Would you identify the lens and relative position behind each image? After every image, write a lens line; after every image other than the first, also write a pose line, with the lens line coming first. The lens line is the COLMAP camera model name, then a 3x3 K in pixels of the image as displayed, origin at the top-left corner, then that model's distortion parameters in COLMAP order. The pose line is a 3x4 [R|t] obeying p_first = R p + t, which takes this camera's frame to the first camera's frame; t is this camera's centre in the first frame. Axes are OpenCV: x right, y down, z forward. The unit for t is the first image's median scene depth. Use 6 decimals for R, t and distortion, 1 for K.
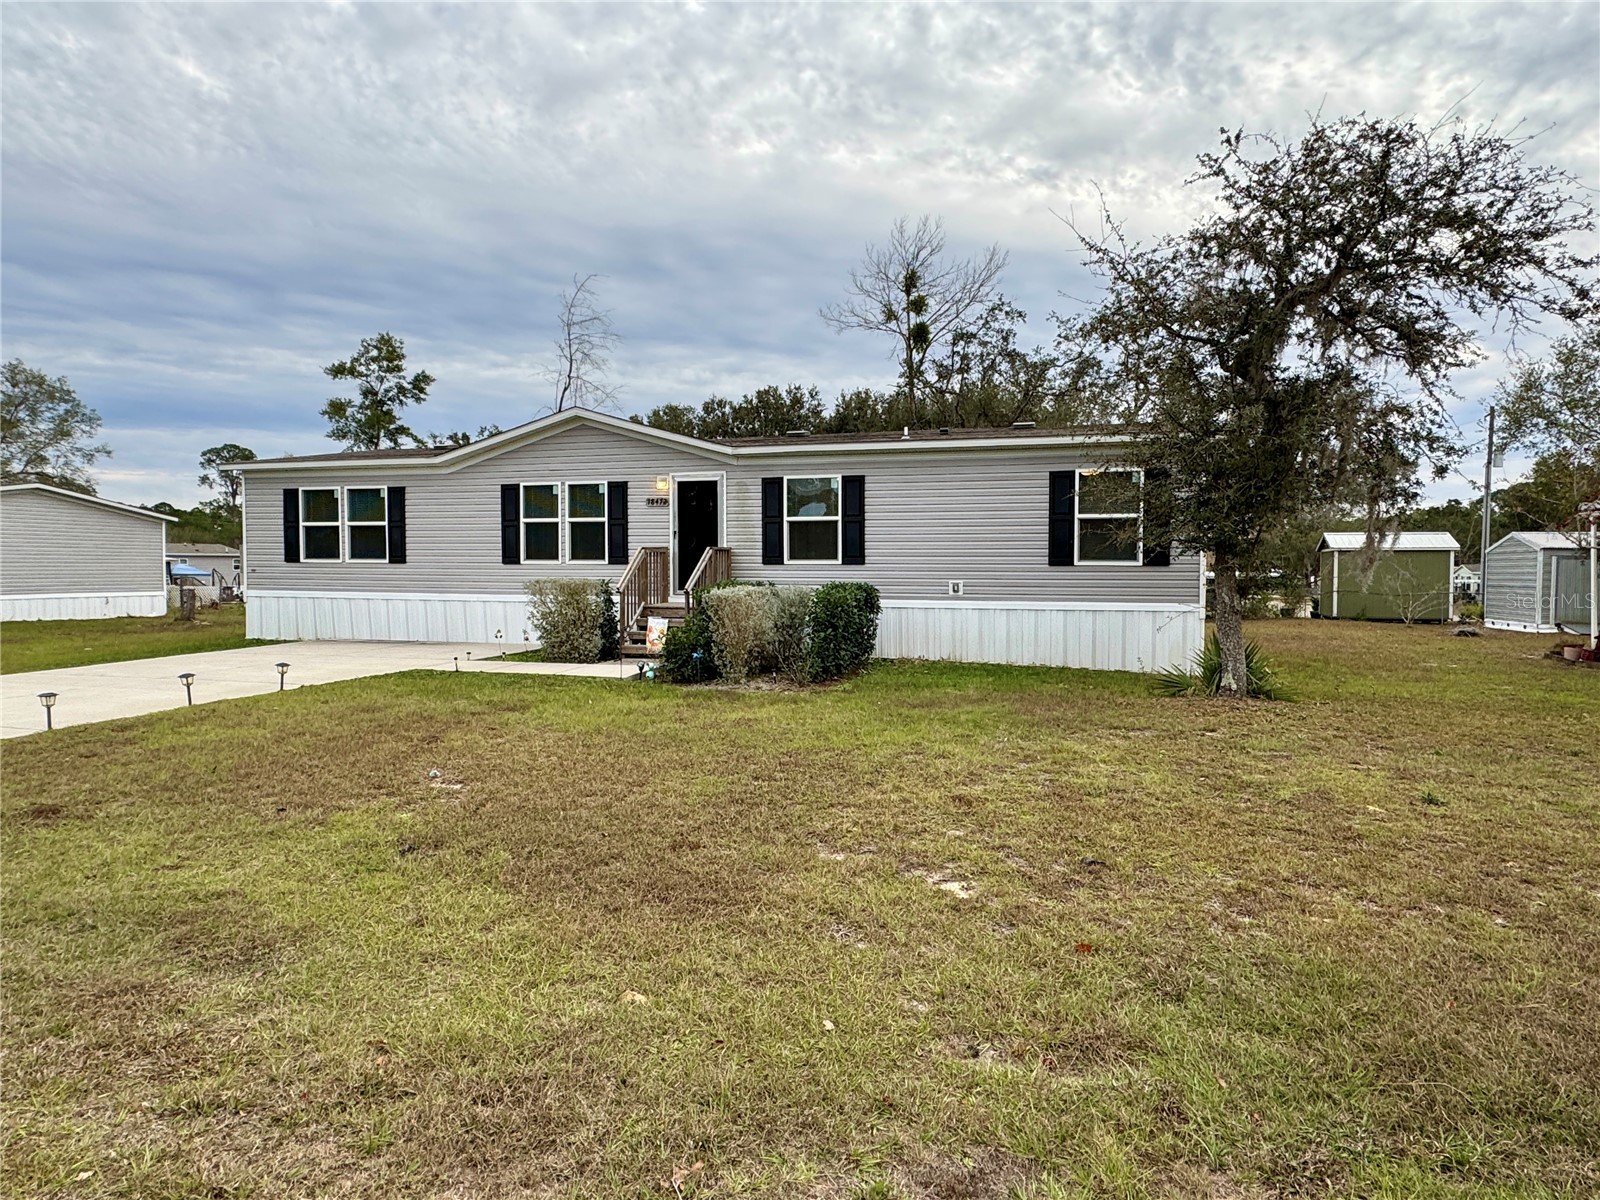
lens RADIAL K [[952.5, 0, 792.8], [0, 952.5, 613.0], [0, 0, 1]] dist [0.001195, 0.001172]
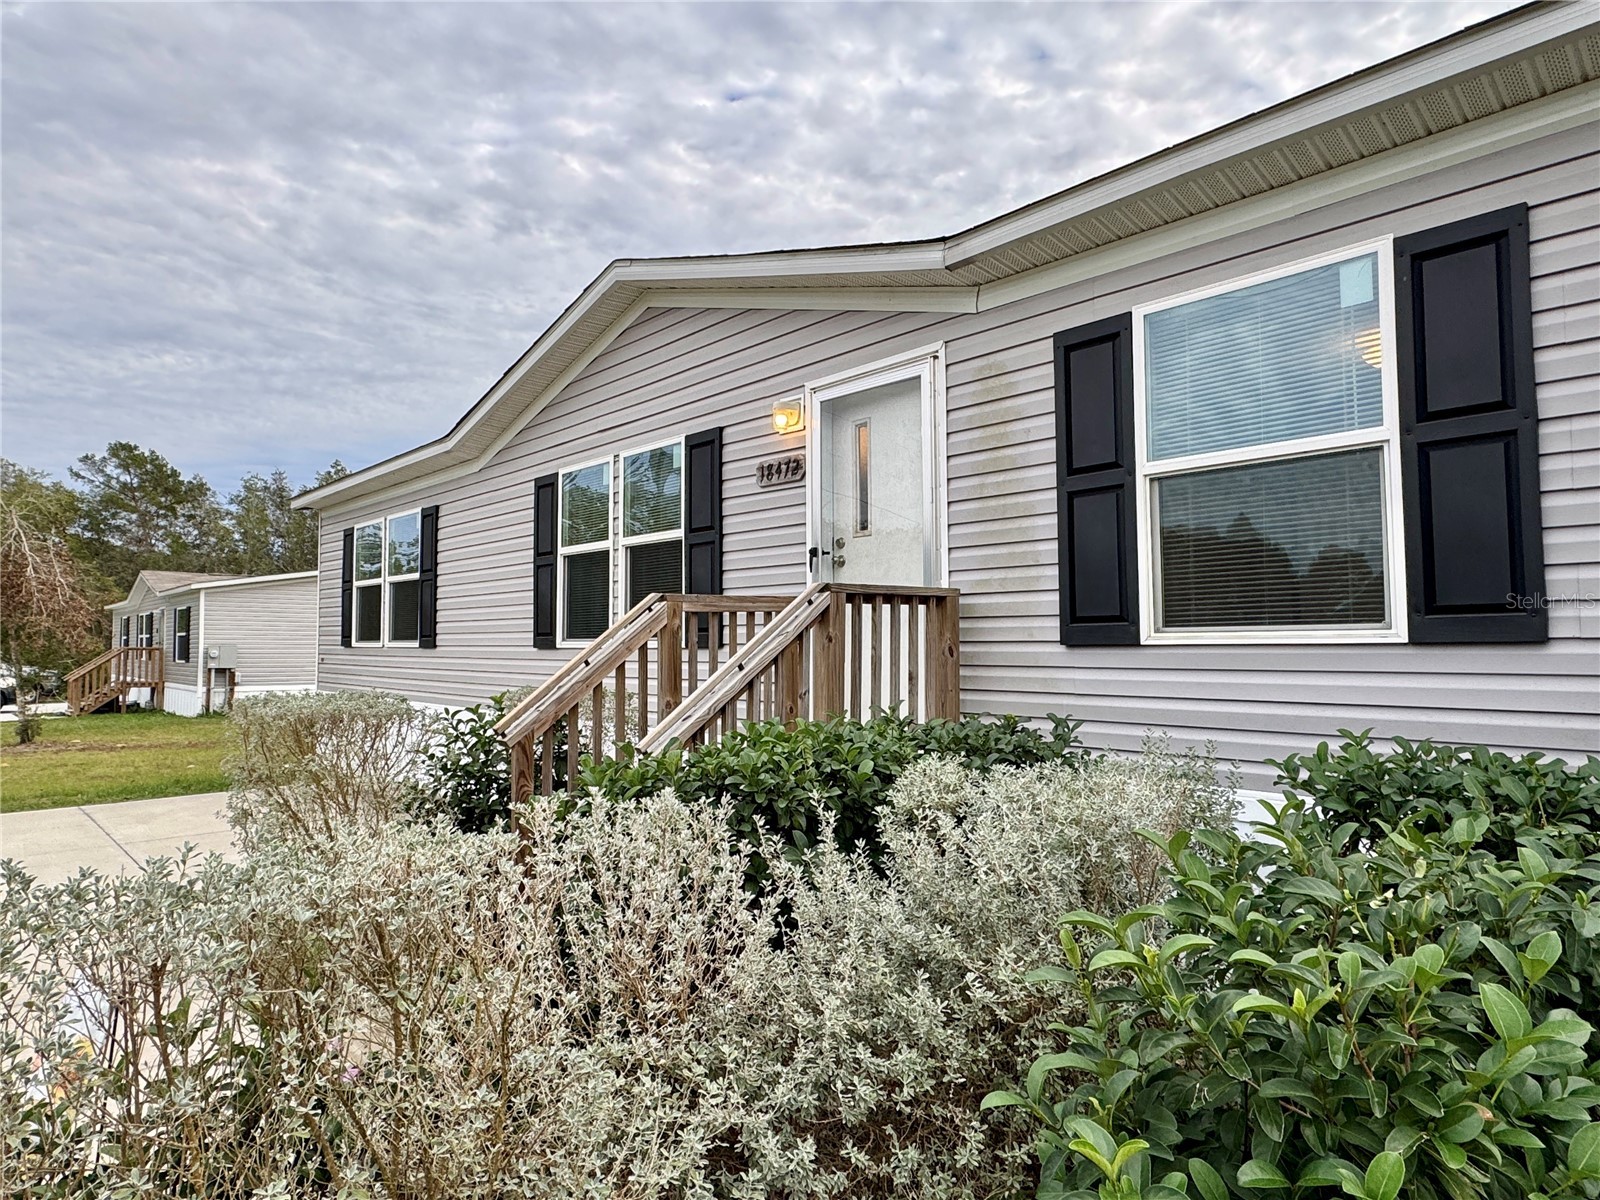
lens RADIAL K [[952.5, 0, 795.8], [0, 952.5, 598.0], [0, 0, 1]] dist [0.001195, 0.001172]
pose [[0.857990, -0.032715, -0.512623, 0.006445], [-0.019175, 0.995234, -0.095607, -0.005778], [0.513308, 0.091860, 0.853274, 0.111869]]
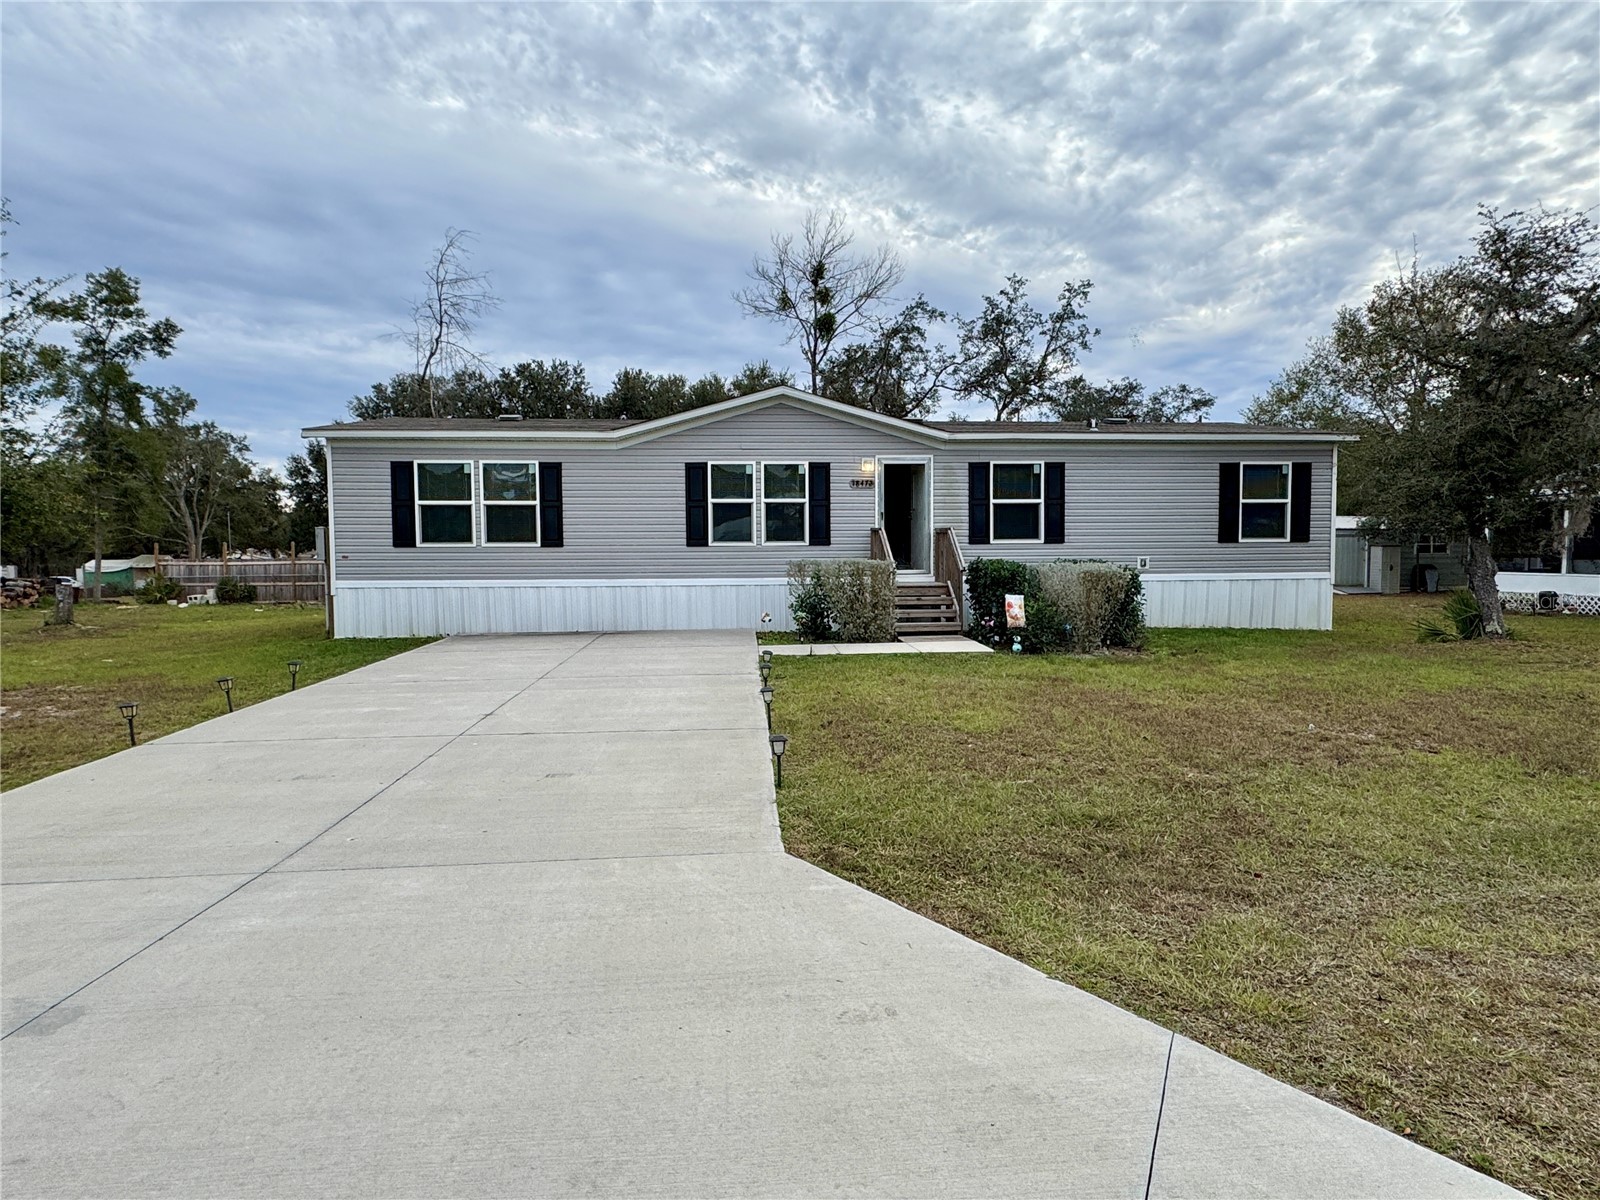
lens RADIAL K [[952.5, 0, 798.3], [0, 952.5, 587.9], [0, 0, 1]] dist [0.001195, 0.001172]
pose [[0.931663, -0.025377, 0.362436, -0.090804], [0.028224, 0.999598, -0.002560, -0.000798], [-0.362226, 0.012614, 0.932005, 0.013099]]
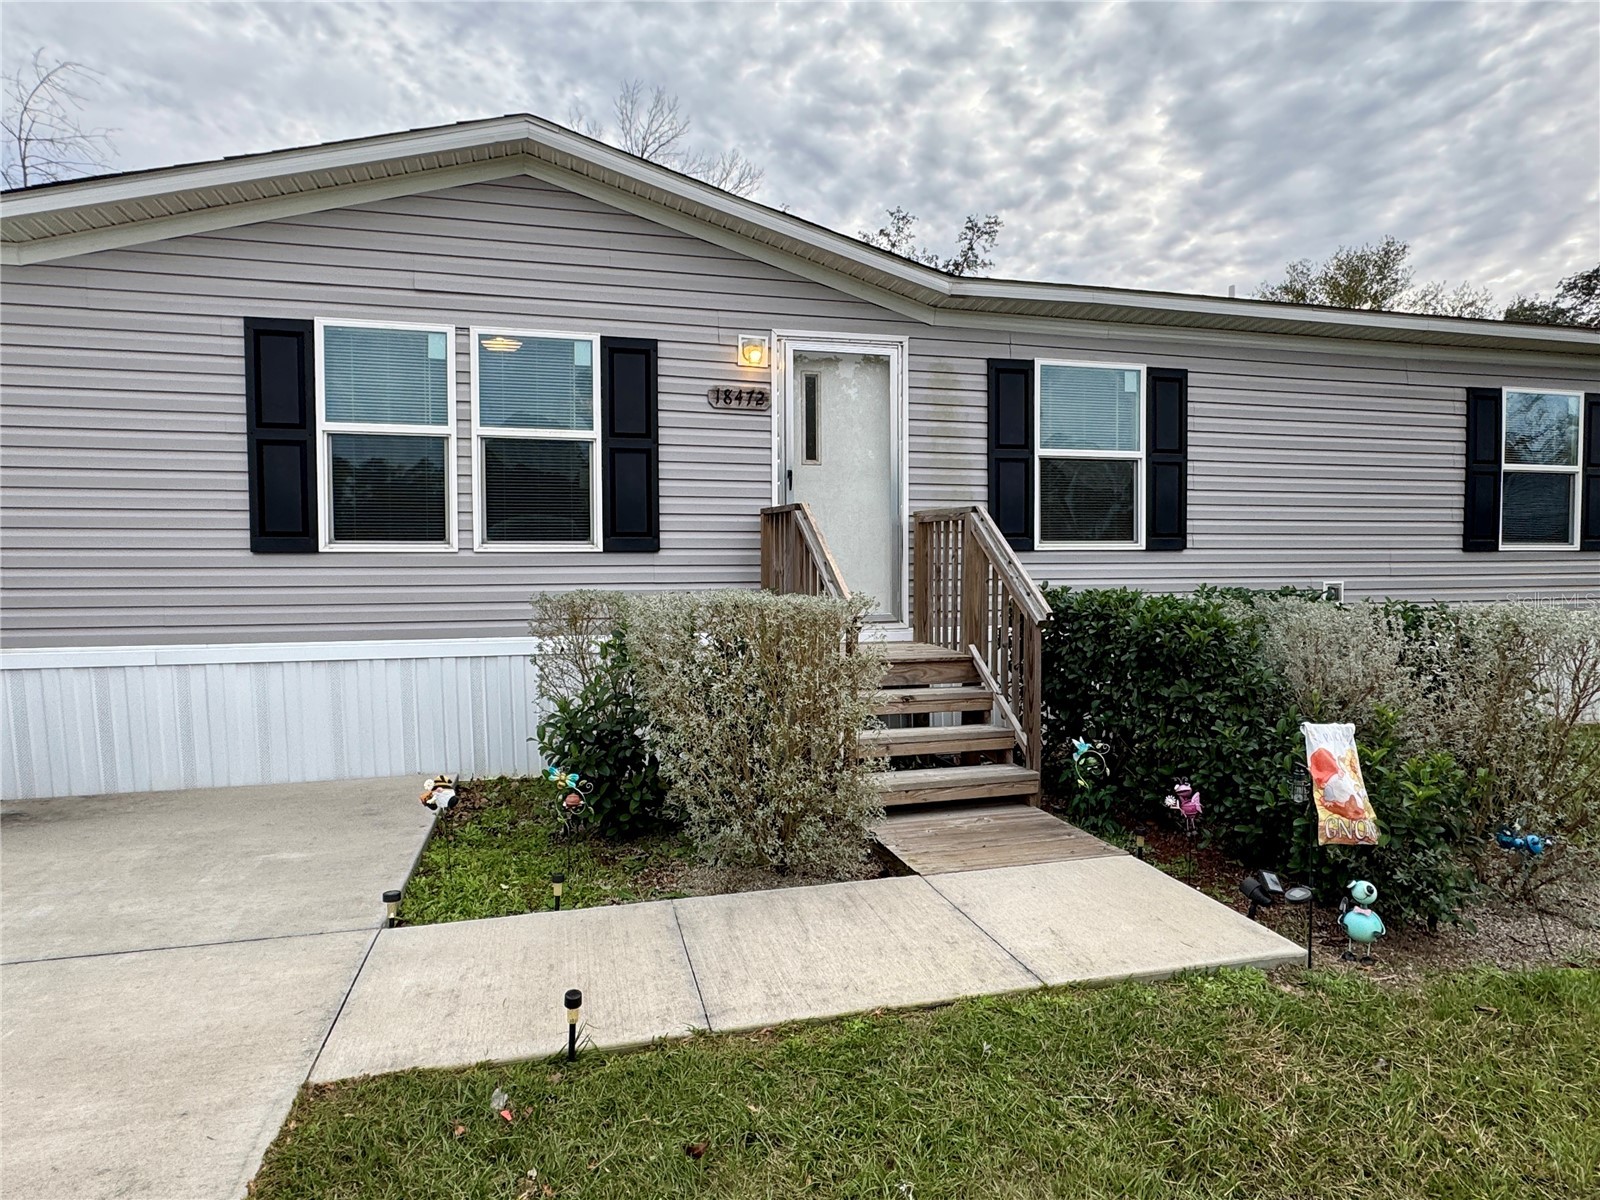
lens RADIAL K [[952.5, 0, 794.2], [0, 952.5, 605.0], [0, 0, 1]] dist [0.001195, 0.001172]
pose [[0.853376, -0.028844, 0.520497, -0.052837], [0.033426, 0.999441, 0.000582, -0.004463], [-0.520223, 0.016901, 0.853863, 0.101834]]
